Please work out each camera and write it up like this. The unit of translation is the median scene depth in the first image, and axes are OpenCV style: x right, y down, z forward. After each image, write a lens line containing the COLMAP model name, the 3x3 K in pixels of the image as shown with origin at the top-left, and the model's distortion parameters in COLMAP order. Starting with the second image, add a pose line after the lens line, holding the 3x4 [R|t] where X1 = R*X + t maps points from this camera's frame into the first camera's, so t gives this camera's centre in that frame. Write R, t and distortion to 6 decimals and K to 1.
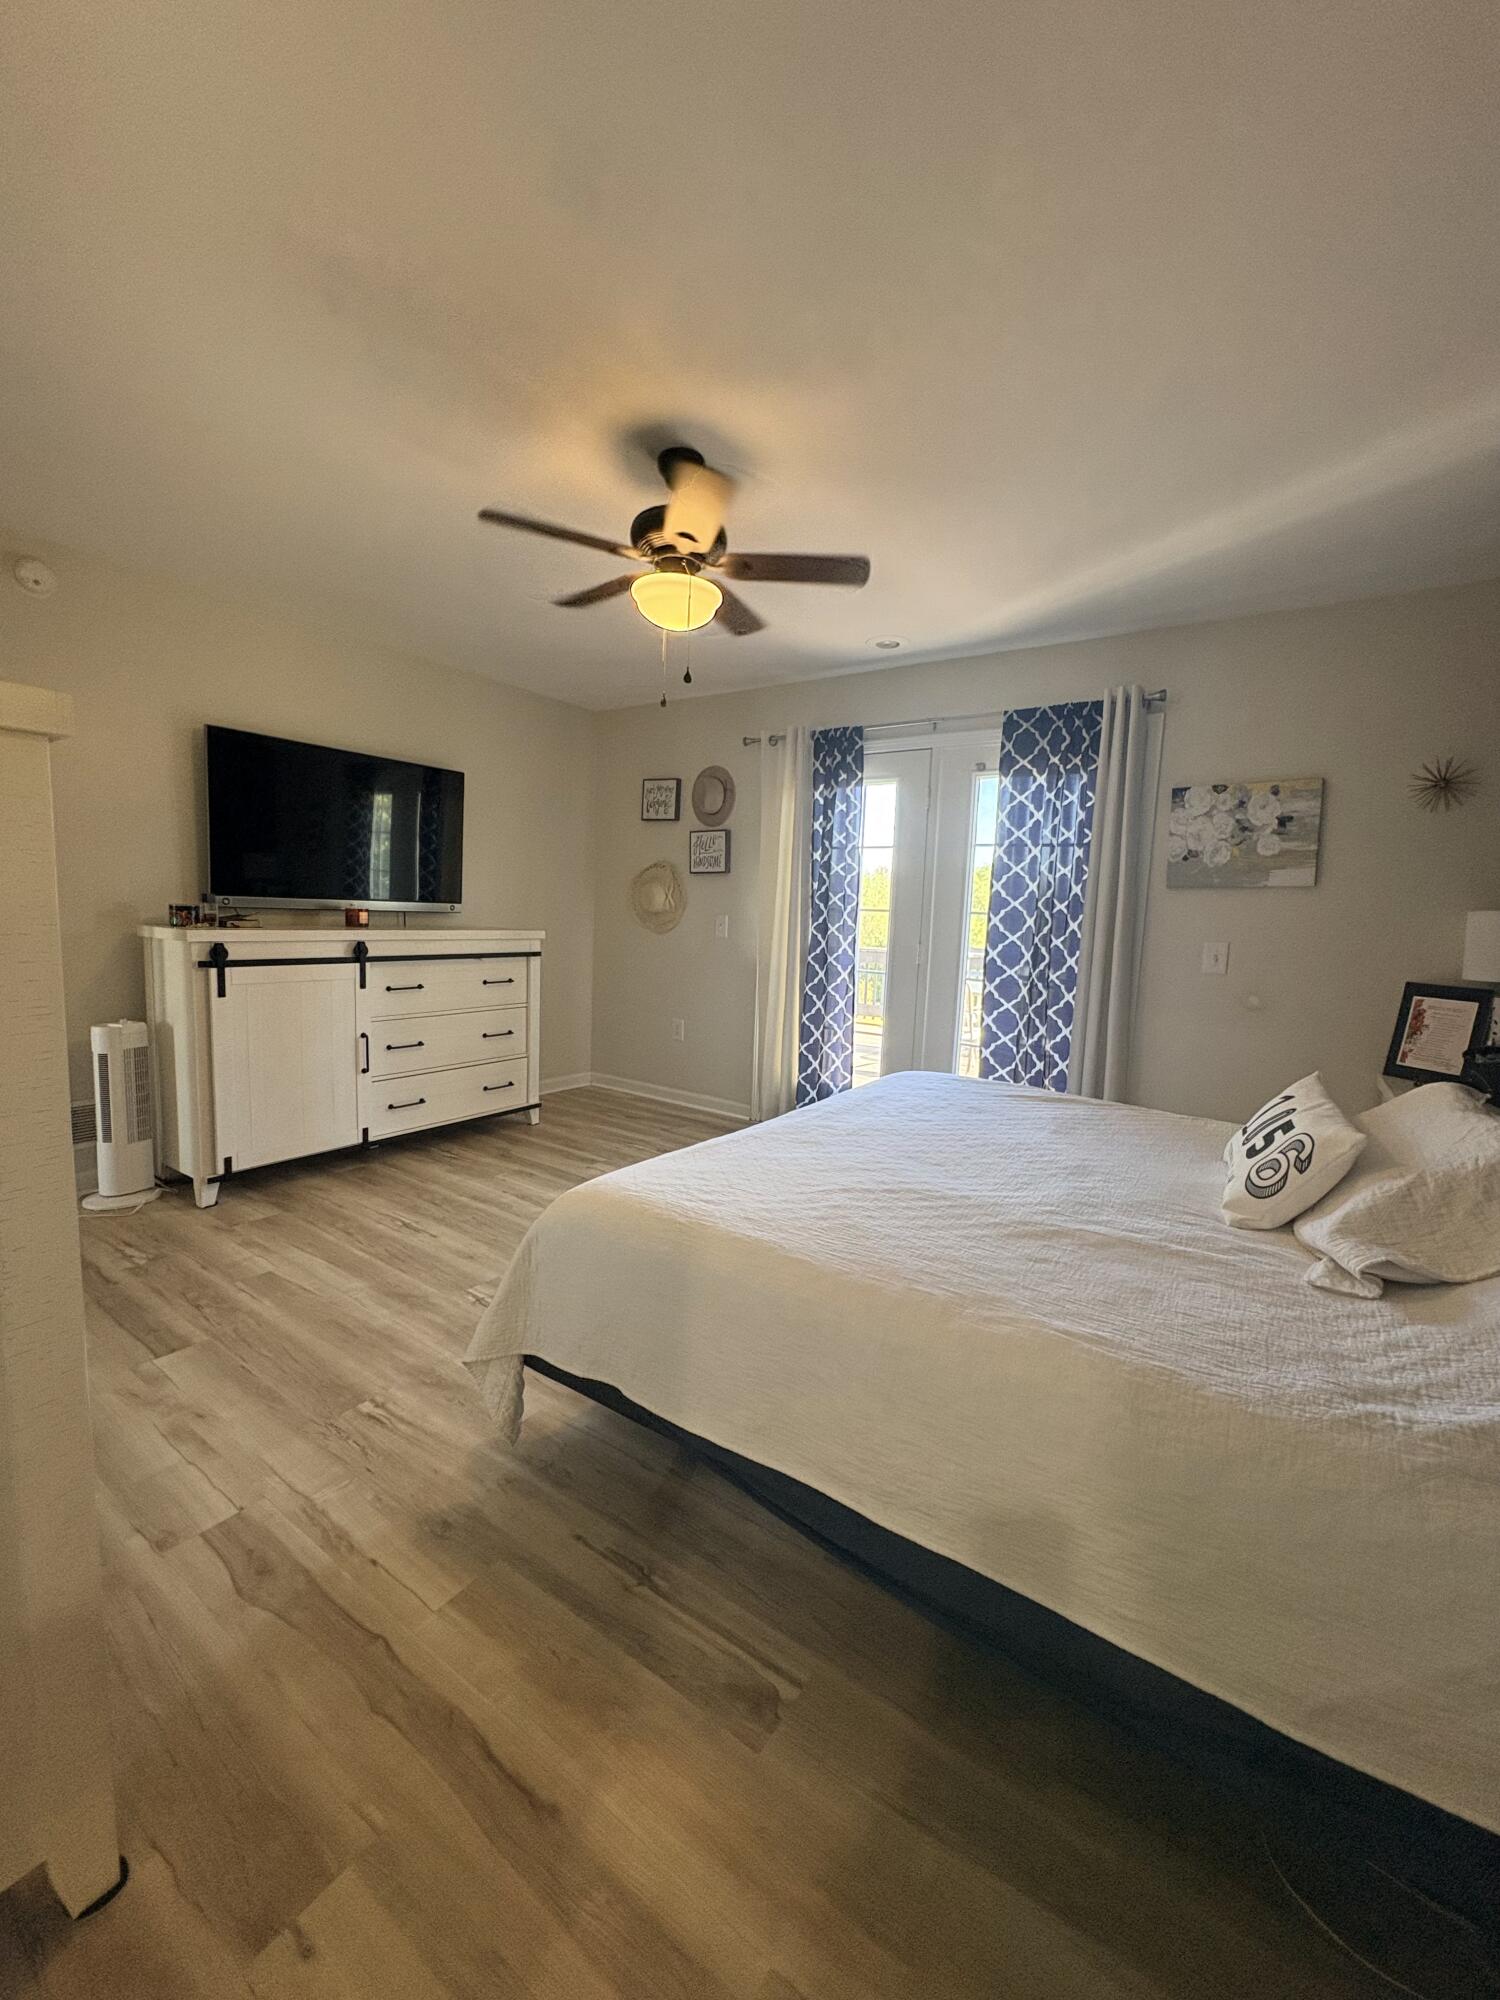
lens RADIAL K [[795.0, 0, 750.0], [0, 795.0, 1000.0], [0, 0, 1]] dist [0.000251, -0.000396]
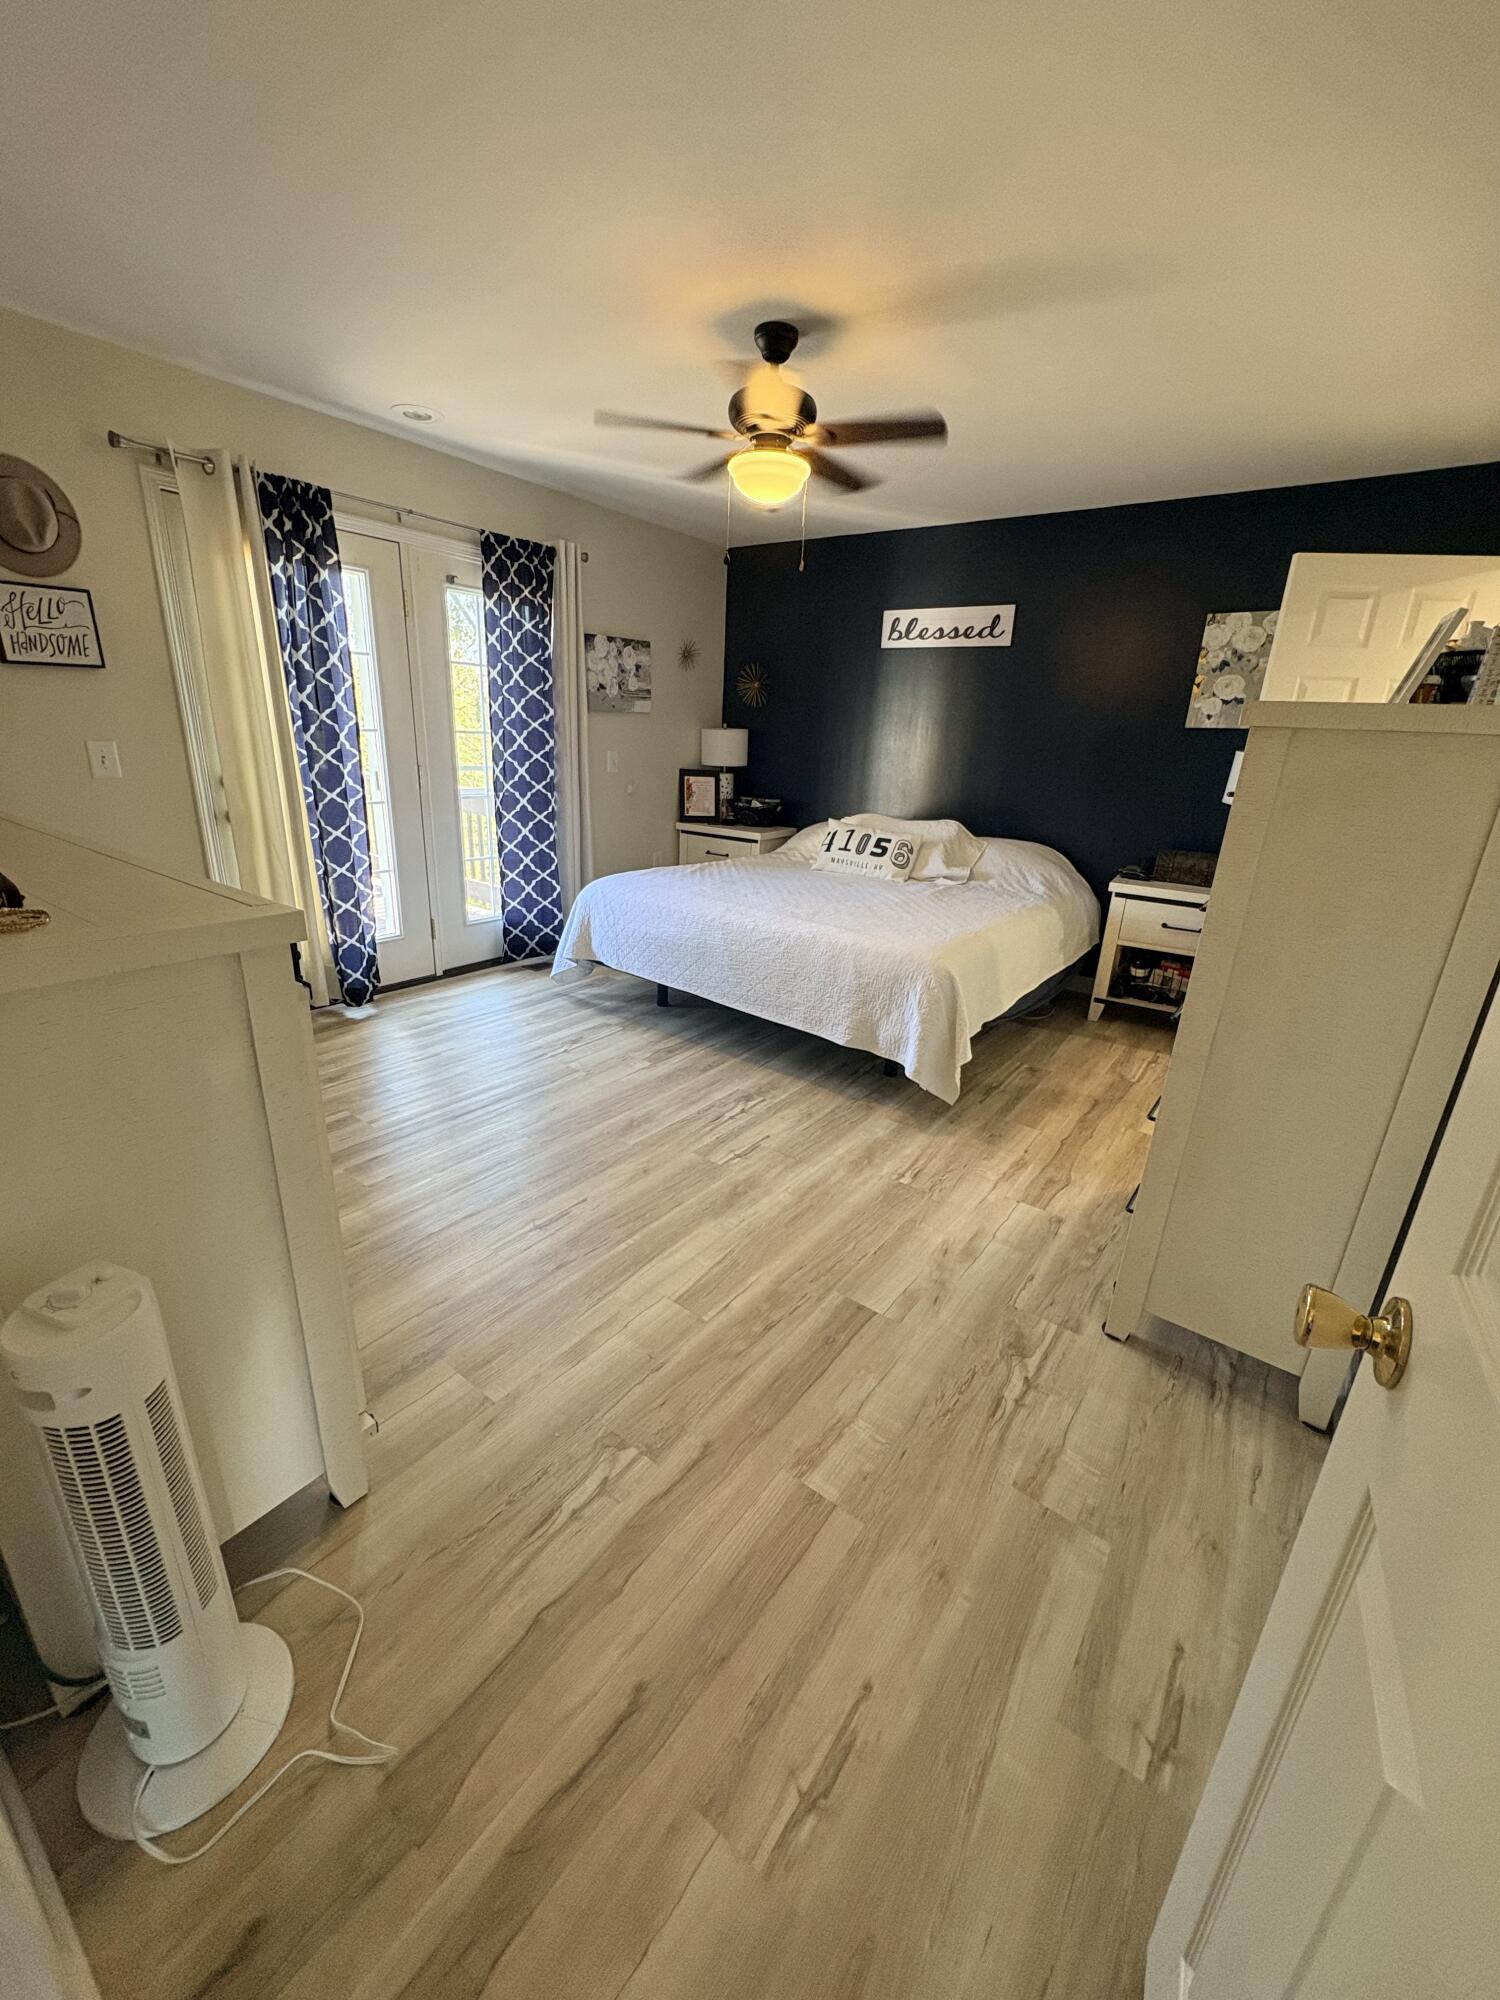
lens RADIAL K [[791.2, 0, 750.0], [0, 791.2, 1000.0], [0, 0, 1]] dist [0.000402, 0.000003]
pose [[0.035586, -0.360884, 0.931931, -1.065883], [0.067712, 0.931250, 0.358034, -0.169804], [-0.997070, 0.050362, 0.057576, 0.771592]]
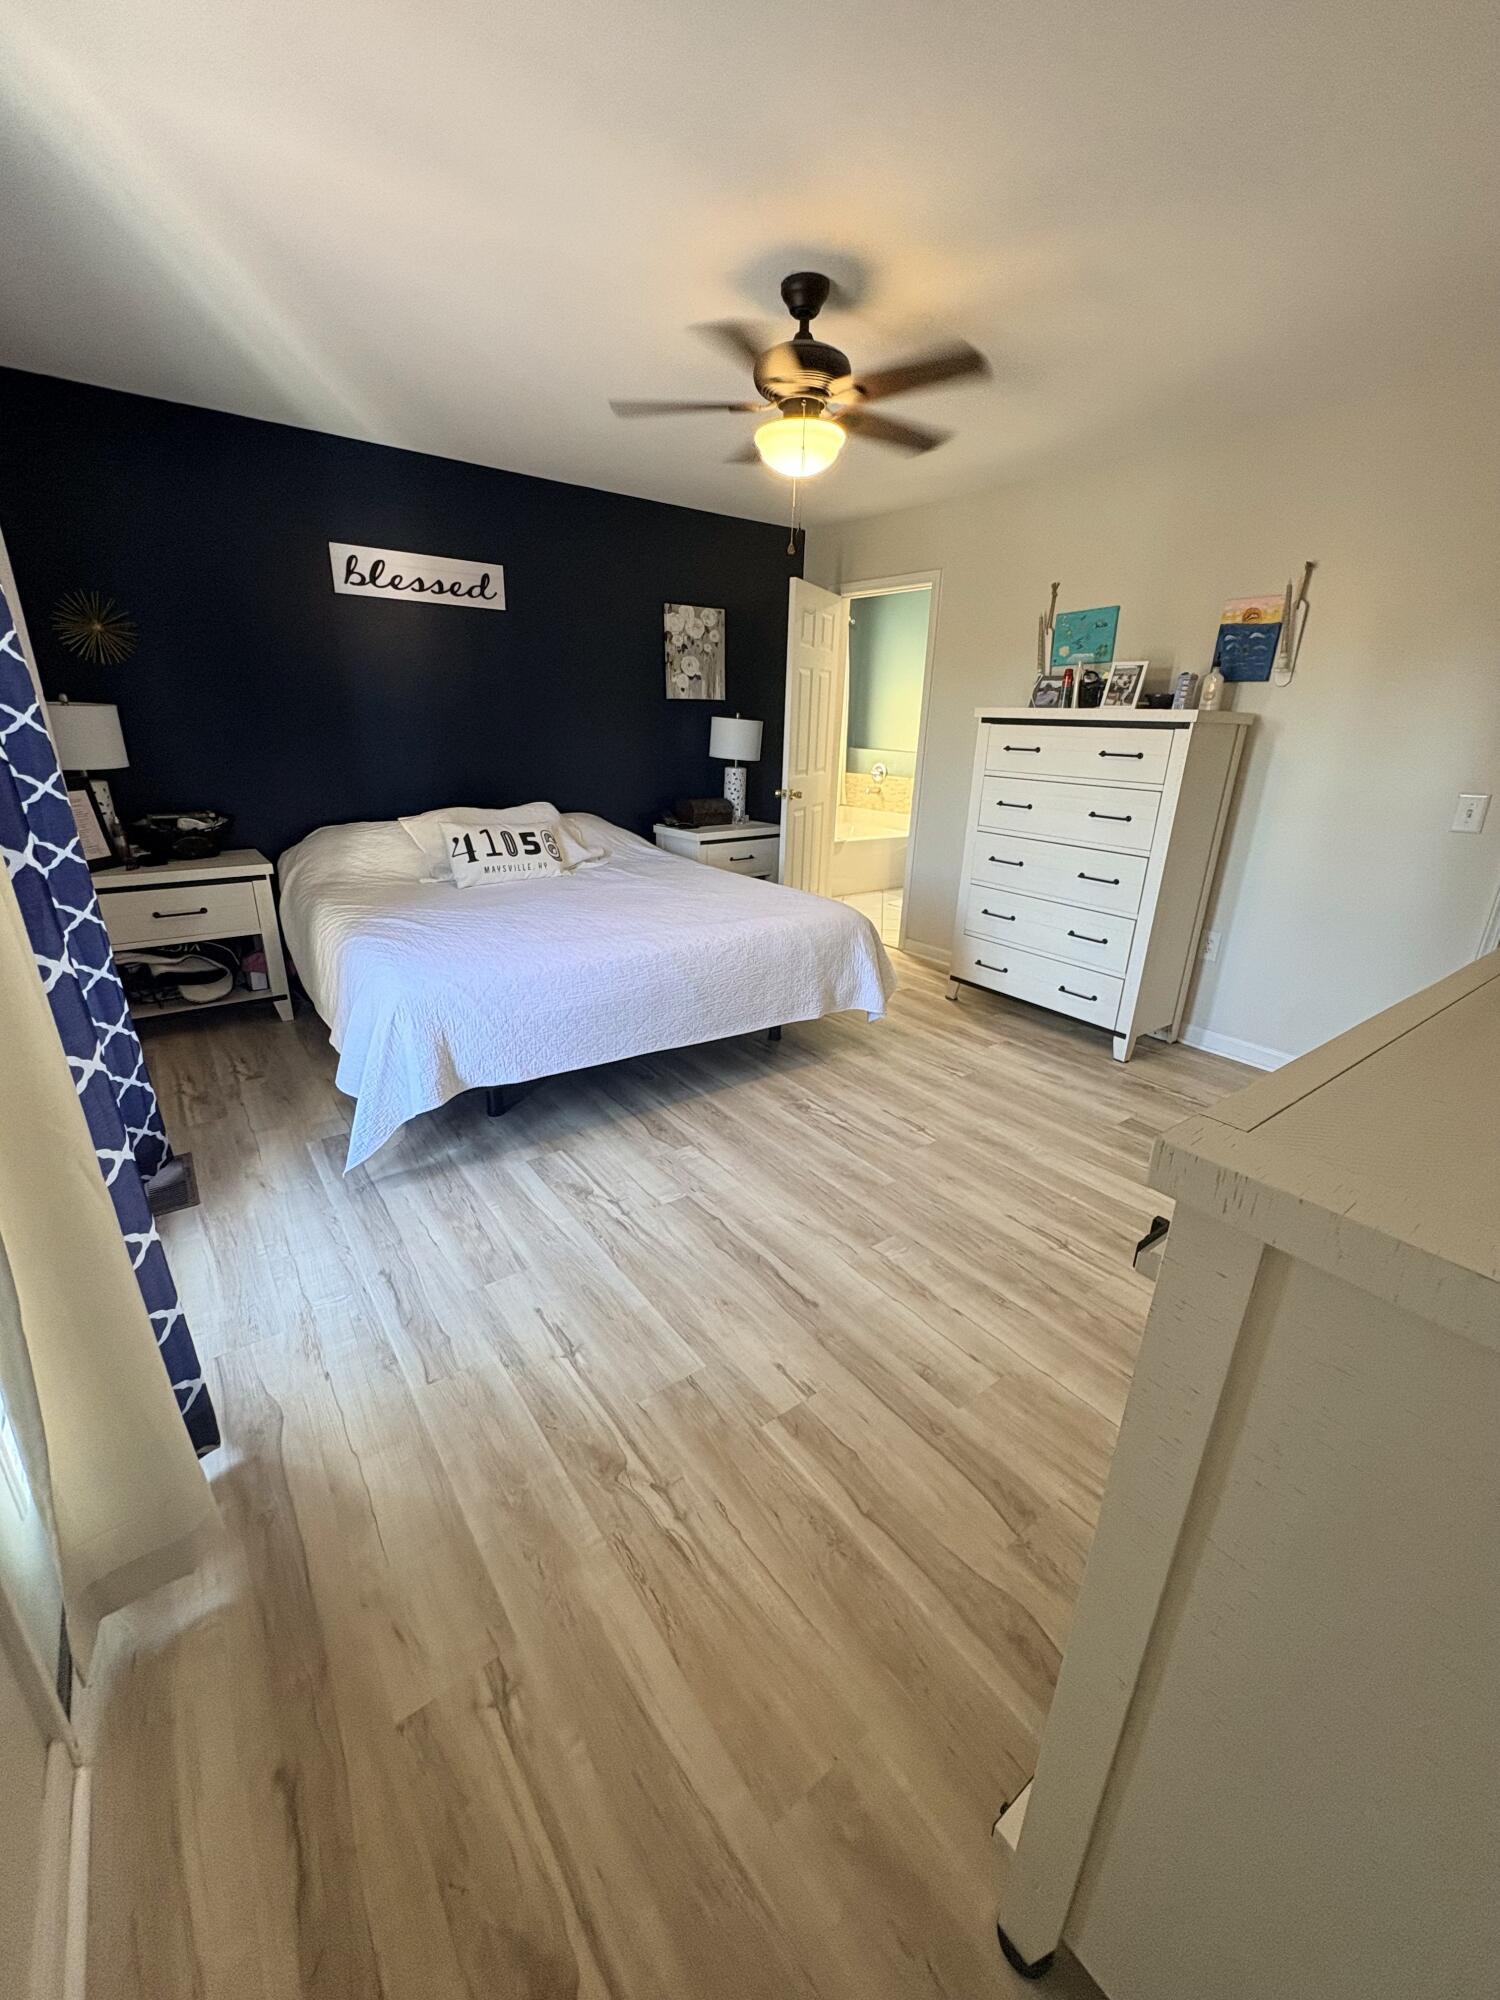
lens RADIAL K [[795.0, 0, 750.0], [0, 795.0, 1000.0], [0, 0, 1]] dist [0.000251, -0.000396]
pose [[-0.944545, -0.172164, 0.279634, -0.334498], [-0.030686, 0.894096, 0.446824, -0.250025], [-0.326946, 0.413464, -0.849796, 1.674352]]
